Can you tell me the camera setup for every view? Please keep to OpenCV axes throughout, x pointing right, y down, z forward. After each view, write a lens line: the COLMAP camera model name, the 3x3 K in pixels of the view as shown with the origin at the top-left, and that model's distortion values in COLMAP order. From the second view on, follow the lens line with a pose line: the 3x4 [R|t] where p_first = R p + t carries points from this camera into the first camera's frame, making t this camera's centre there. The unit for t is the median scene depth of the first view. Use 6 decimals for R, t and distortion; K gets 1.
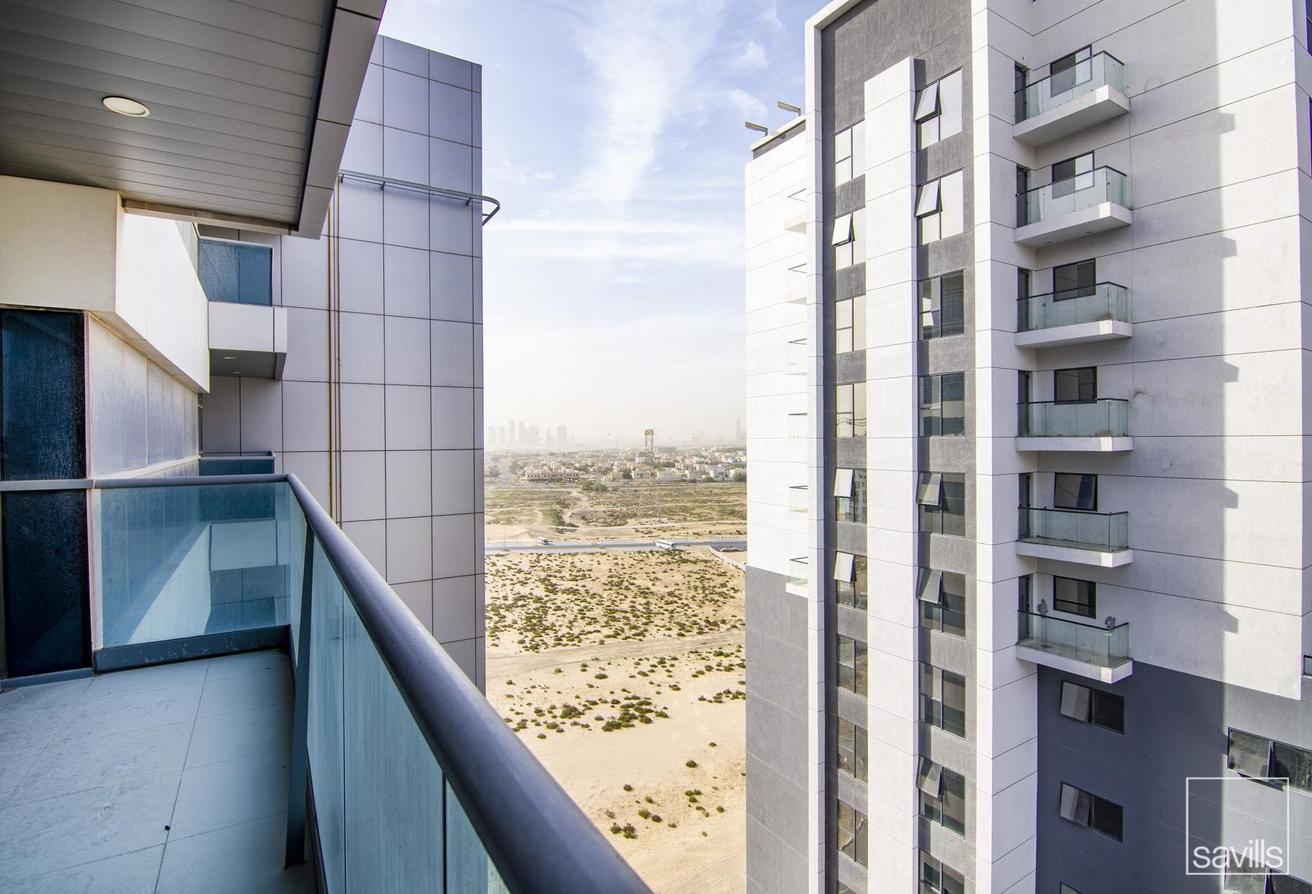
lens RADIAL K [[646.8, 0, 657.7], [0, 646.8, 442.8], [0, 0, 1]] dist [-0.006650, -0.010200]
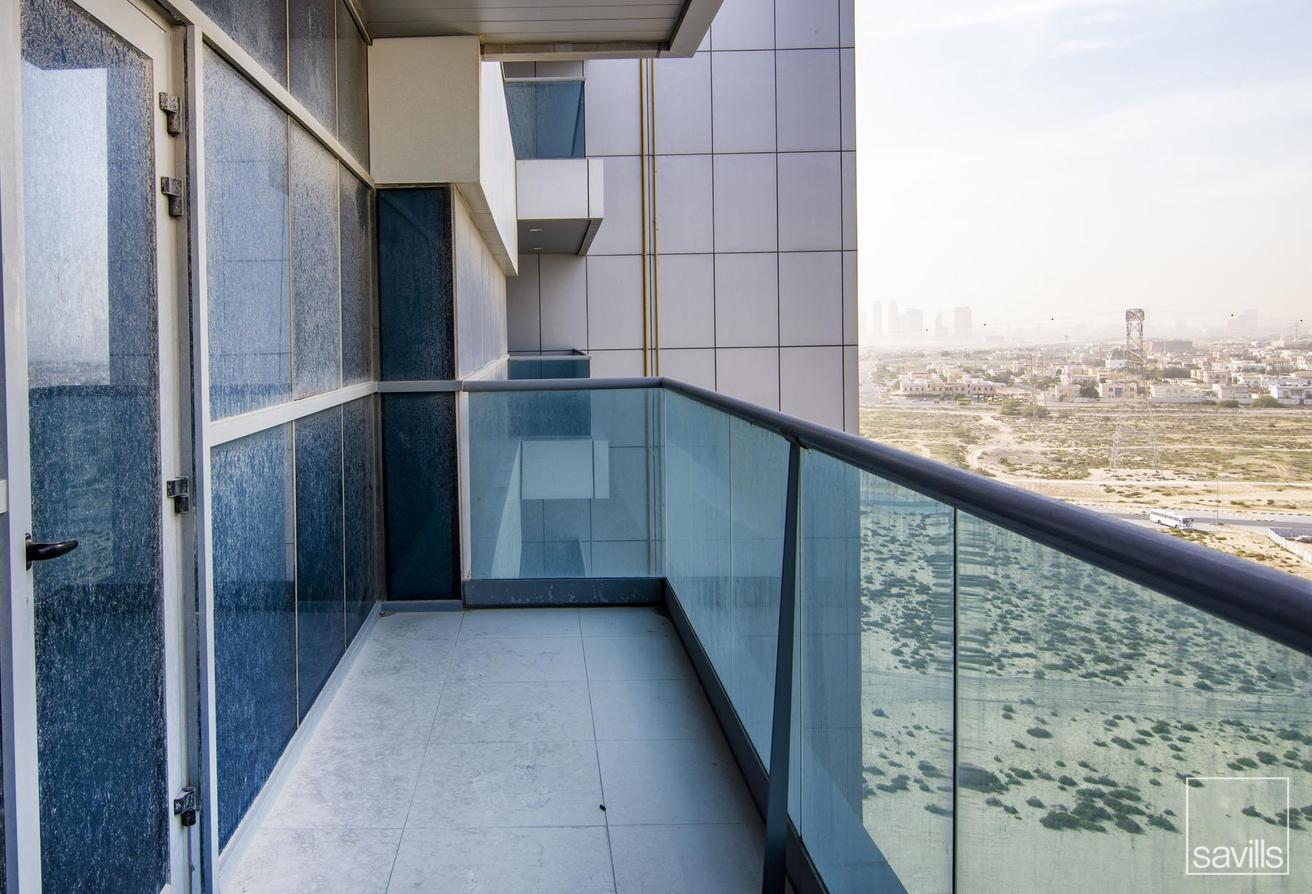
lens RADIAL K [[990.8, 0, 653.5], [0, 990.8, 351.6], [0, 0, 1]] dist [-0.004444, -0.021366]
pose [[0.836680, 0.001170, -0.547691, 0.106908], [0.009499, 0.999816, 0.016645, -0.002382], [0.547610, -0.019129, 0.836515, 0.063967]]
